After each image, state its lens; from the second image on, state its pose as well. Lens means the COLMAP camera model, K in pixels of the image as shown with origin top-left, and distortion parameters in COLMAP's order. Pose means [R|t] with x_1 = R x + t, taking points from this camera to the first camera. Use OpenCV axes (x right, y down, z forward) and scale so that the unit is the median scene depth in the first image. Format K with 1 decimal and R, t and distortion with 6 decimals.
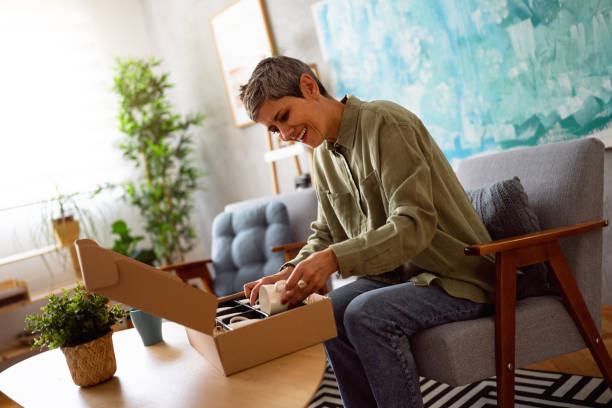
lens RADIAL K [[586.7, 0, 300.6], [0, 586.7, 203.0], [0, 0, 1]] dist [0.016222, 0.000000]
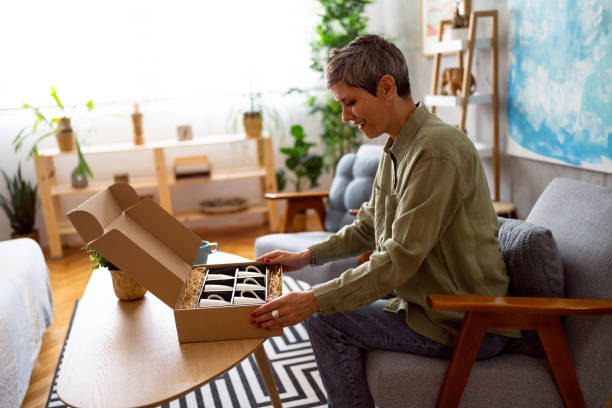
lens RADIAL K [[586.7, 0, 300.6], [0, 586.7, 201.1], [0, 0, 1]] dist [0.016222, 0.000000]
pose [[0.881883, 0.265163, -0.389835, 0.219969], [-0.177774, 0.952839, 0.245955, -0.144779], [0.436668, -0.147601, 0.887432, 0.016784]]
